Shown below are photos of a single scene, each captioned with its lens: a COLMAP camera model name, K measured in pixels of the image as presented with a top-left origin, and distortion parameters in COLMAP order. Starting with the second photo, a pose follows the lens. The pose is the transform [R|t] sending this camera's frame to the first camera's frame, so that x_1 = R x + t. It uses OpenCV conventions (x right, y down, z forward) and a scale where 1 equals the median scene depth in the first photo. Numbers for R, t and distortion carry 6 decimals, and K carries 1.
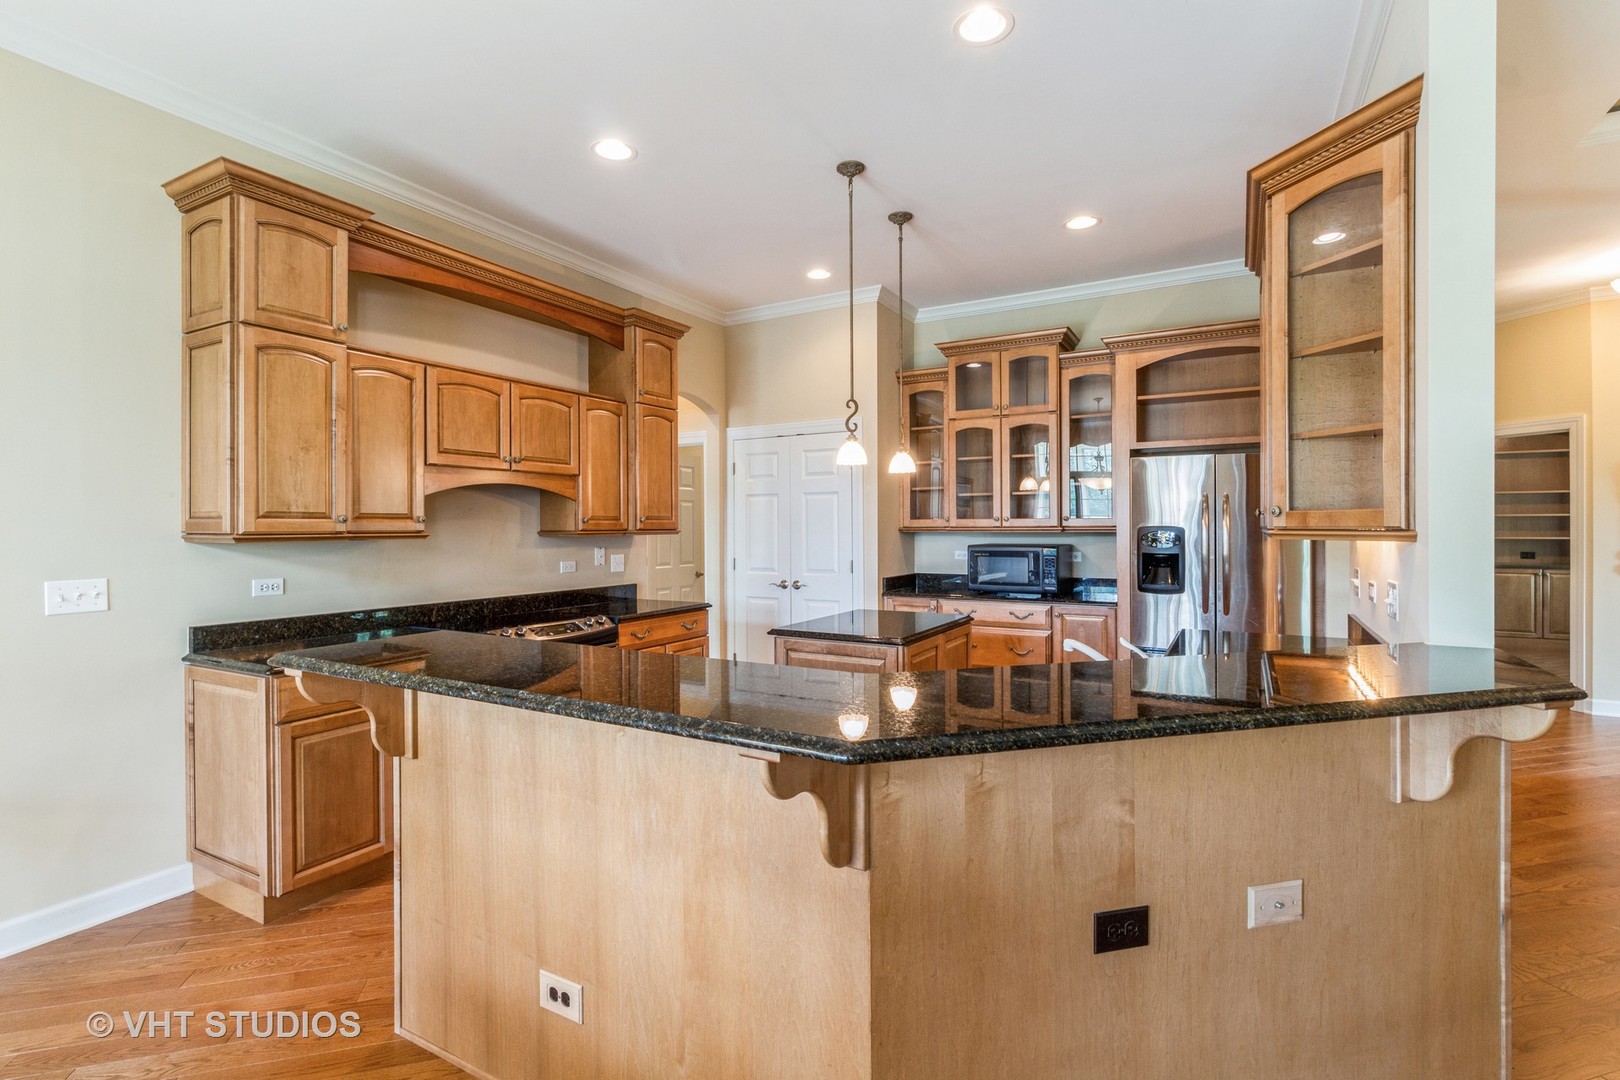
lens RADIAL K [[760.3, 0, 821.9], [0, 760.3, 527.4], [0, 0, 1]] dist [0.002680, 0.000259]
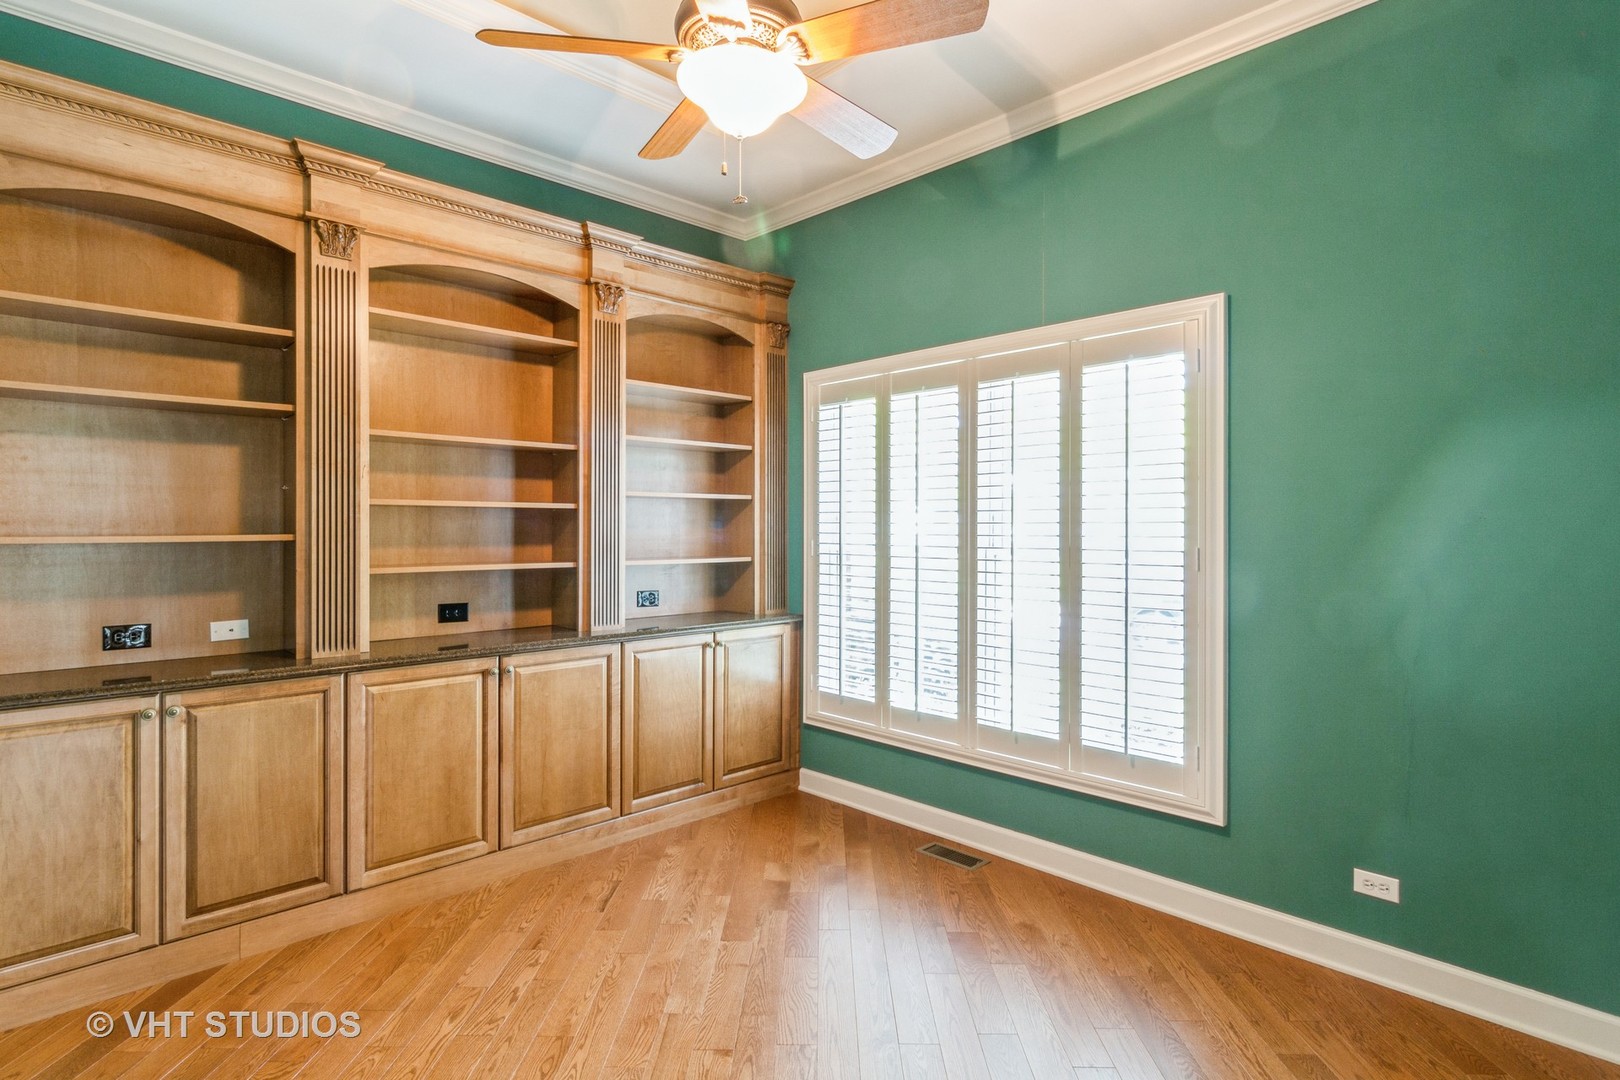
lens RADIAL K [[826.2, 0, 810.0], [0, 826.2, 529.5], [0, 0, 1]] dist [-0.006236, -0.000972]
pose [[0.290889, 0.002443, 0.956754, 0.636732], [-0.004624, 0.999989, -0.001148, -0.005005], [-0.956746, -0.004090, 0.290897, 0.771396]]
